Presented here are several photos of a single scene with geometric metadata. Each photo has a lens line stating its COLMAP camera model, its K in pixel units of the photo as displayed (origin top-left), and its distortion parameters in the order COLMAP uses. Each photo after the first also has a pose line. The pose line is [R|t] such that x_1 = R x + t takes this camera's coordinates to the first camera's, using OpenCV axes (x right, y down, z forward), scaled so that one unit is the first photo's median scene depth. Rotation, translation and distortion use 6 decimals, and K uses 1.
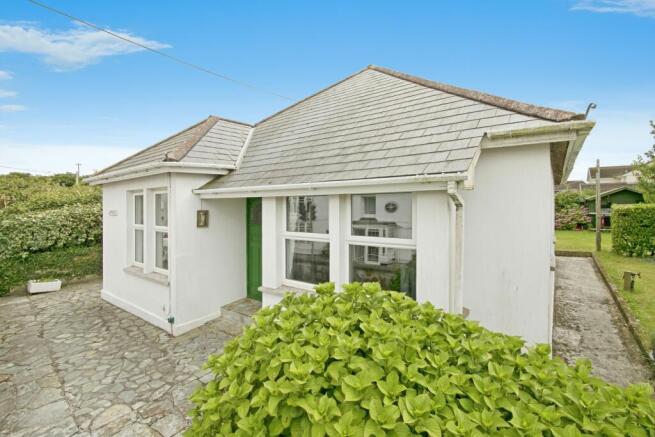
lens RADIAL K [[302.6, 0, 327.8], [0, 302.6, 214.3], [0, 0, 1]] dist [-0.005212, -0.000364]
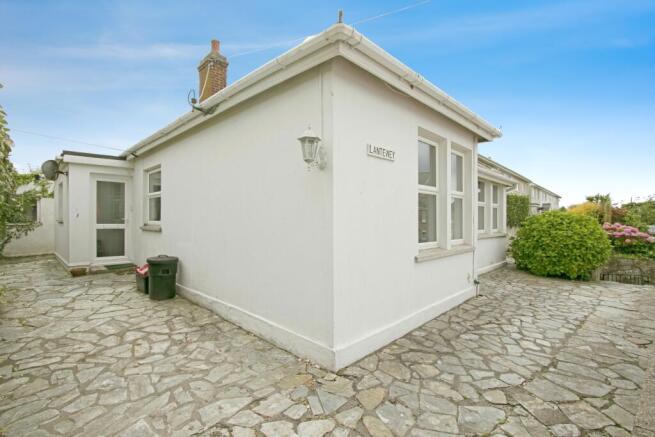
lens RADIAL K [[302.6, 0, 326.7], [0, 302.6, 219.1], [0, 0, 1]] dist [-0.005212, -0.000364]
pose [[0.116622, 0.001078, 0.993176, -1.556104], [0.018898, 0.999816, -0.003304, 0.129733], [-0.992997, 0.019155, 0.116580, 1.344204]]
